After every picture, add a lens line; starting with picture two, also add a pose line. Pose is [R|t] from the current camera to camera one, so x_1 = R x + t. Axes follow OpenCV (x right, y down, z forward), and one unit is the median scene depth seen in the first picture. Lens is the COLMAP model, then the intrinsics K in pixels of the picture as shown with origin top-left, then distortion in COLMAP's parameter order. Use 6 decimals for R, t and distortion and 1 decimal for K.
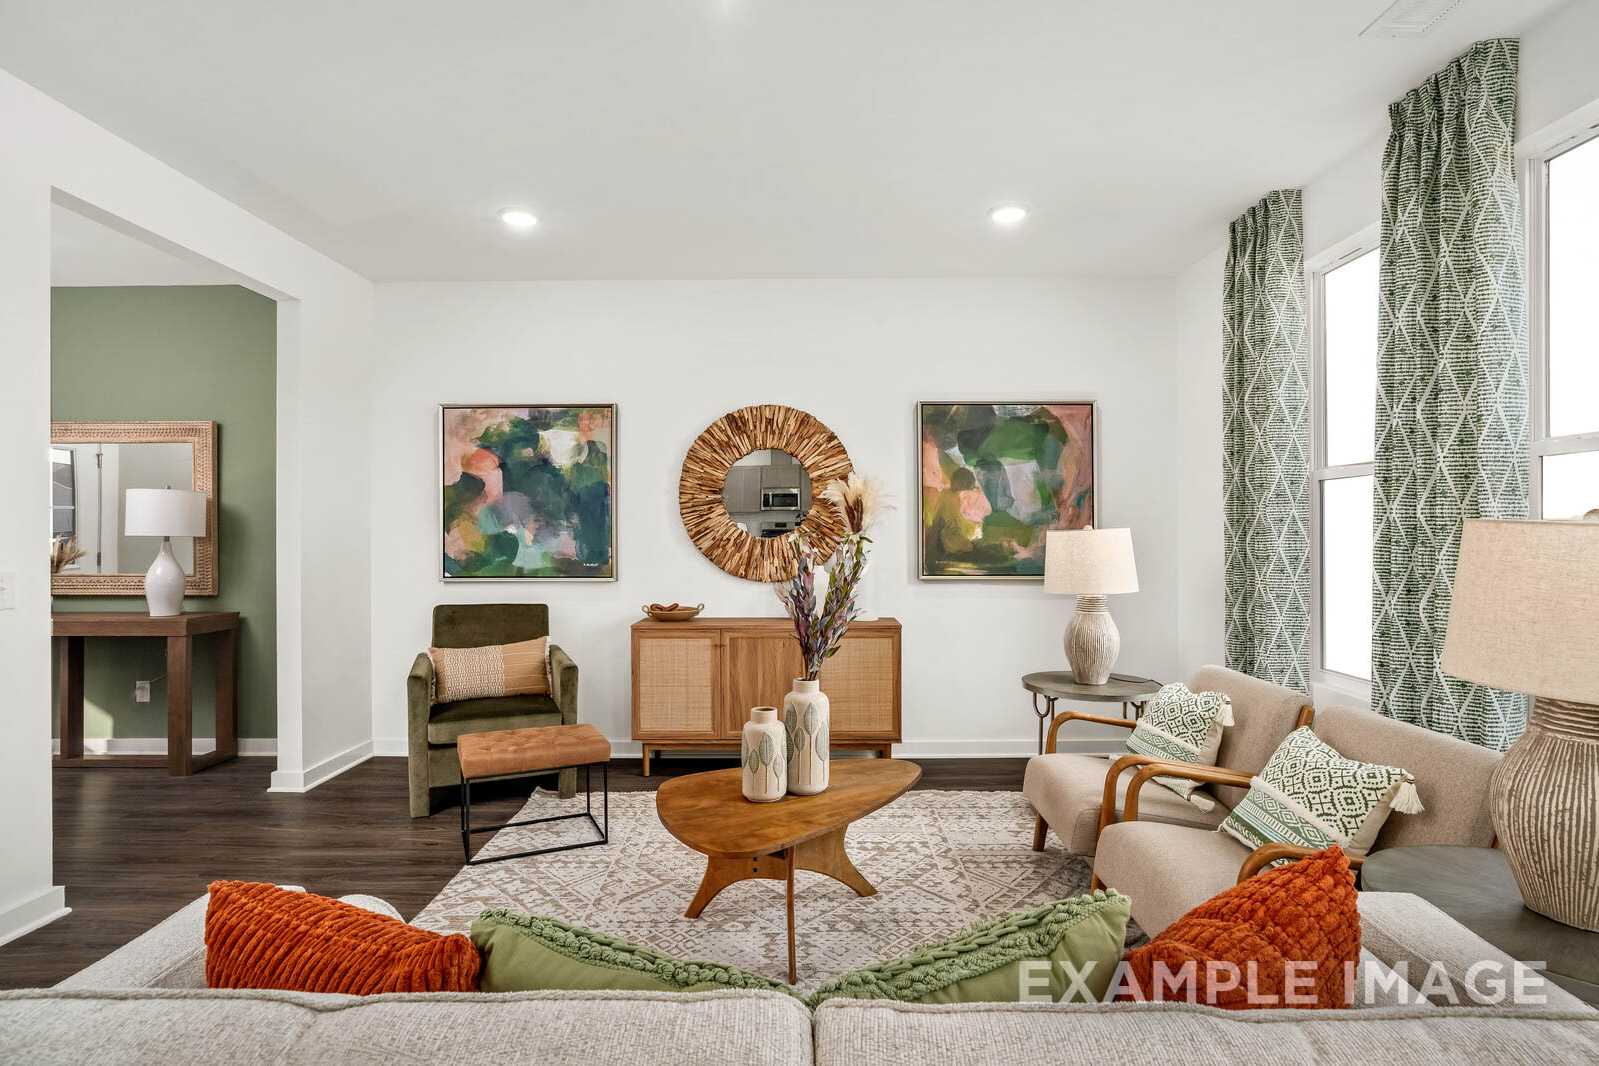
lens RADIAL K [[817.8, 0, 798.2], [0, 817.8, 538.1], [0, 0, 1]] dist [-0.018637, 0.000729]
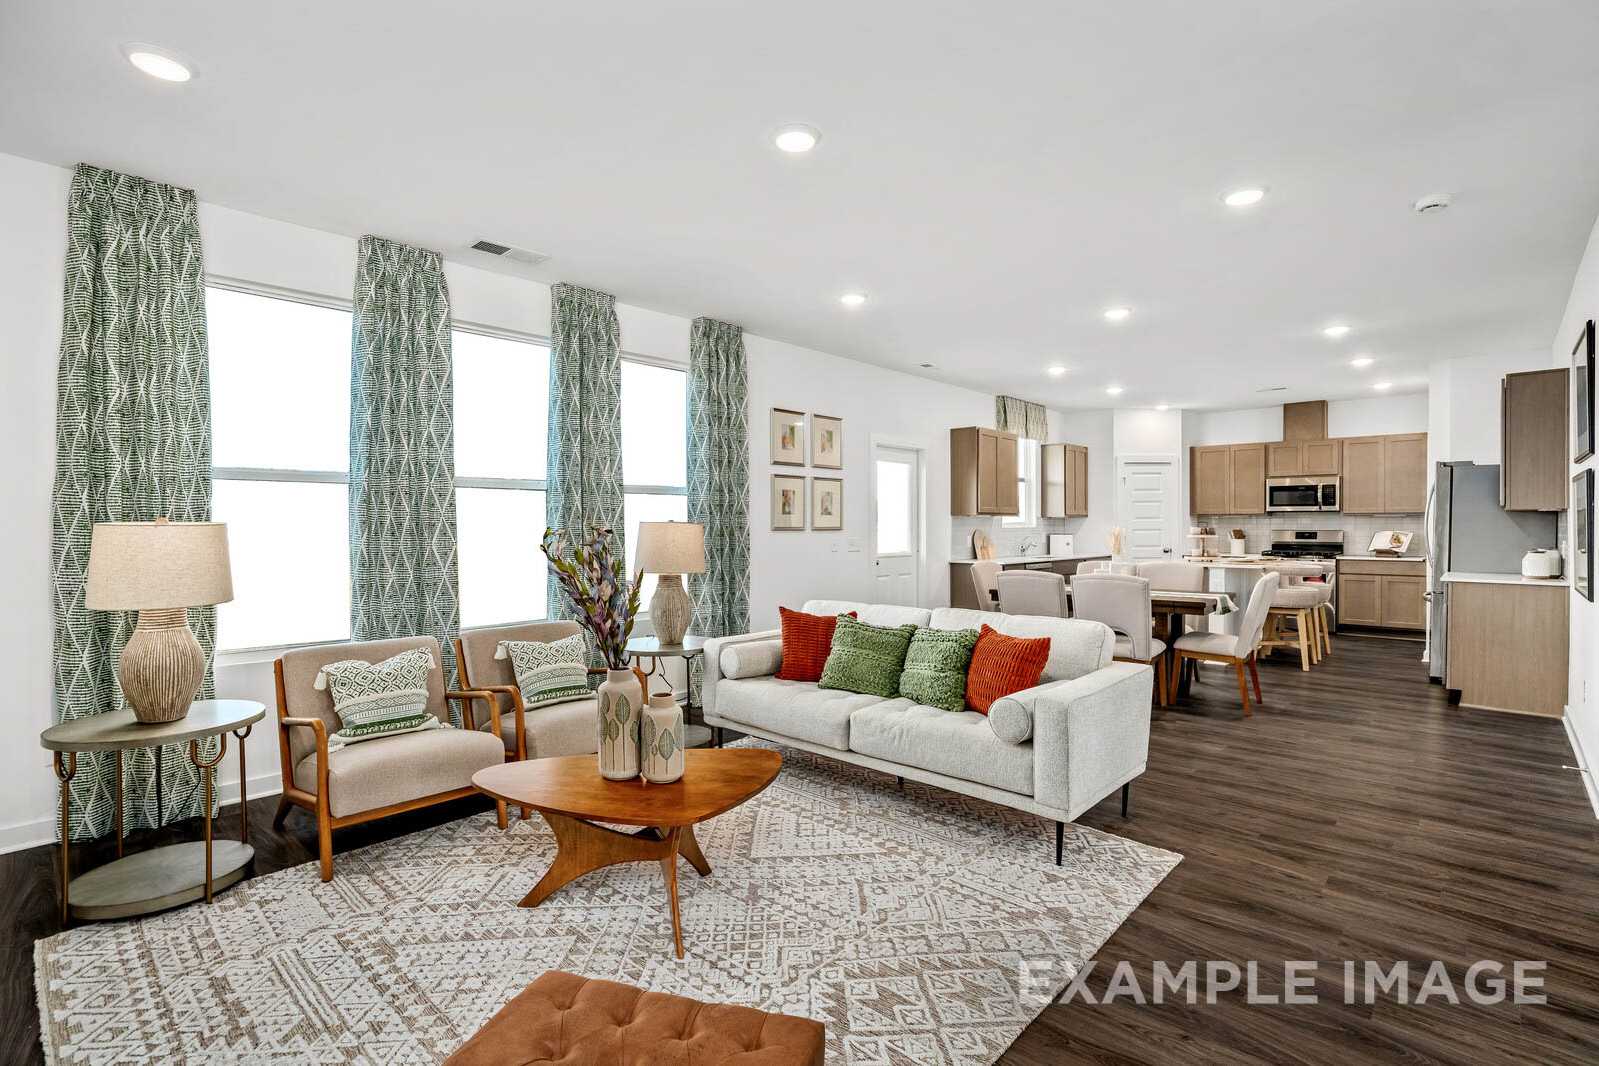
lens RADIAL K [[758.6, 0, 811.1], [0, 758.6, 529.1], [0, 0, 1]] dist [-0.016135, 0.000536]
pose [[-0.747597, -0.001876, 0.664150, -0.461908], [0.005459, 0.999945, 0.008969, -0.006380], [-0.664131, 0.010331, -0.747545, 0.887843]]
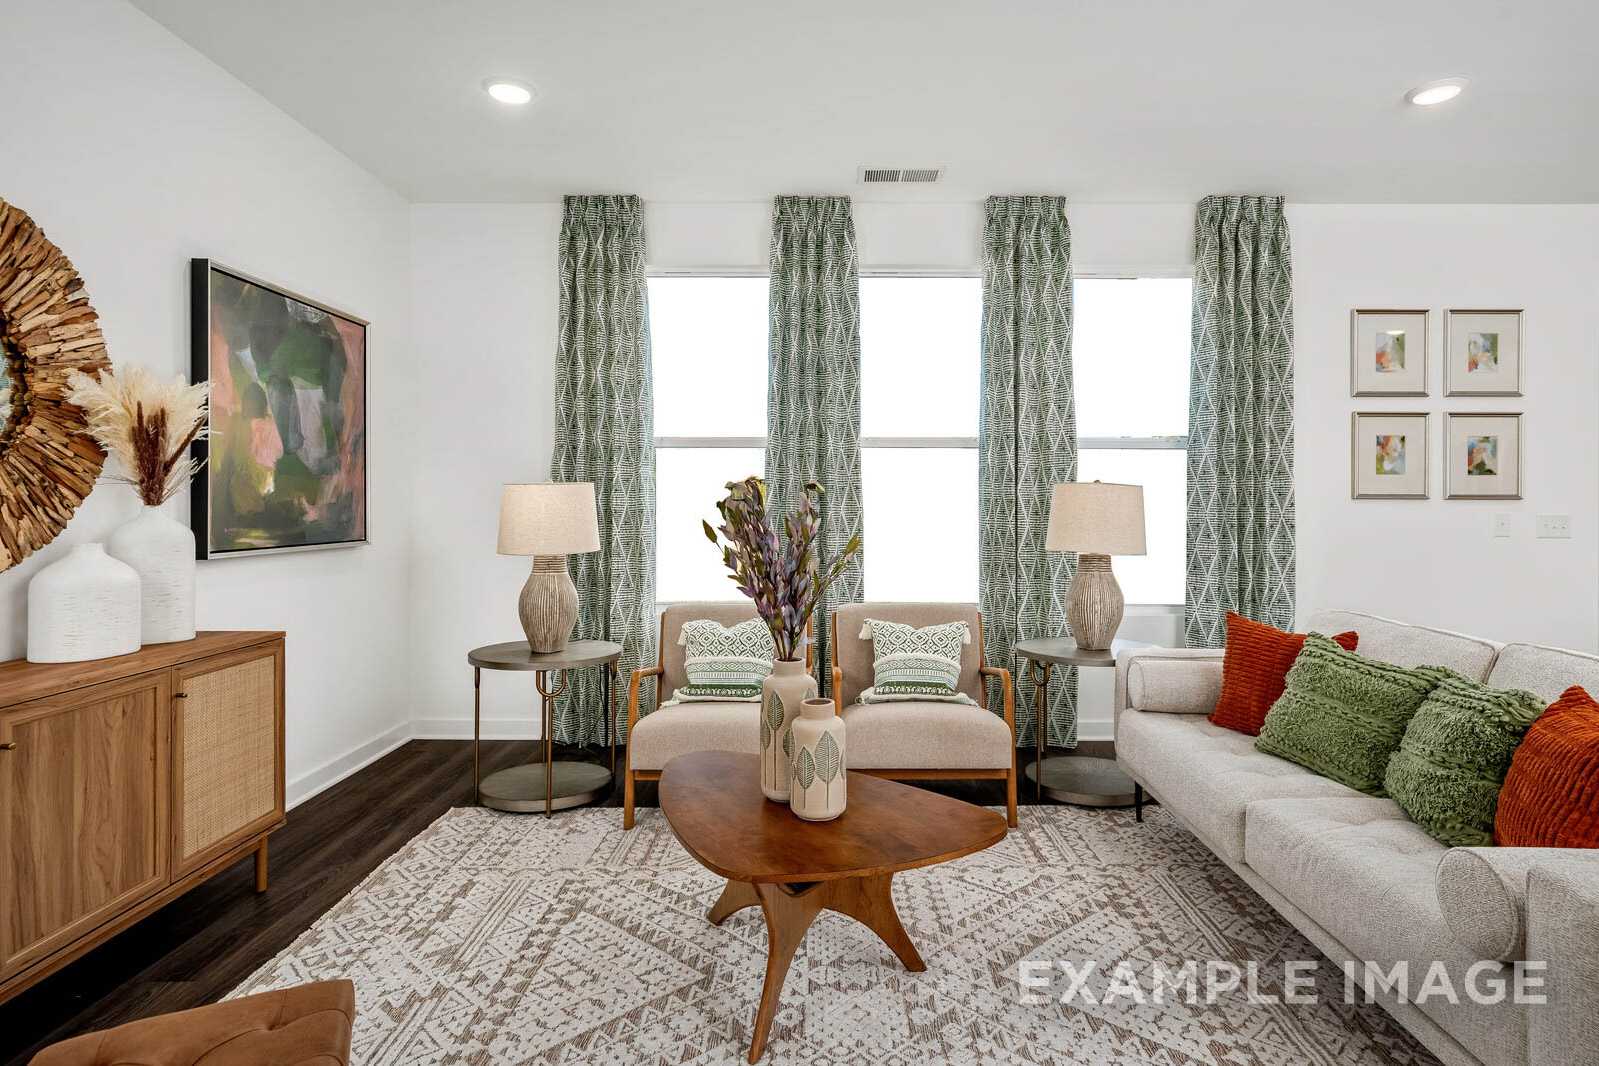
lens RADIAL K [[853.4, 0, 828.2], [0, 853.4, 502.7], [0, 0, 1]] dist [-0.020226, 0.017437]
pose [[-0.018226, 0.002223, 0.999831, -0.476649], [0.002627, 0.999994, -0.002175, 0.011584], [-0.999830, 0.002587, -0.018232, 0.556197]]
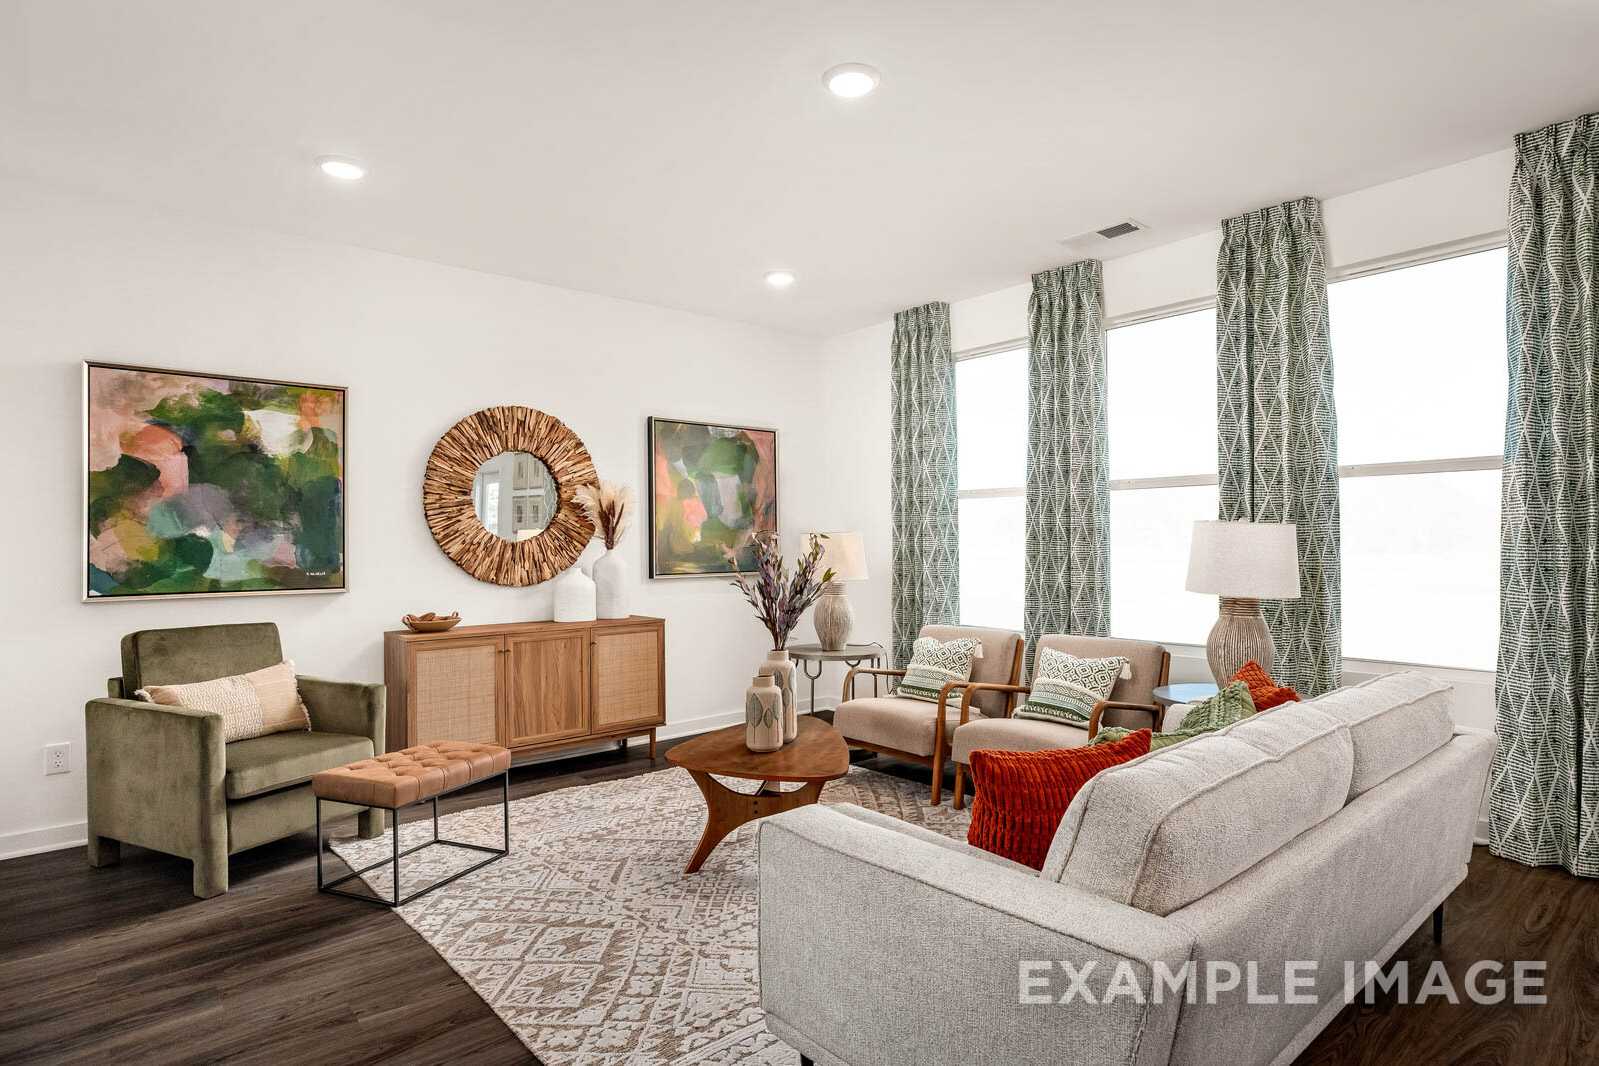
lens RADIAL K [[859.9, 0, 799.5], [0, 859.9, 533.0], [0, 0, 1]] dist [-0.004882, 0.000421]
pose [[0.748942, 0.003030, 0.662629, -0.470515], [0.010954, 0.999796, -0.016953, 0.010991], [-0.662545, 0.019955, 0.748756, 0.002072]]
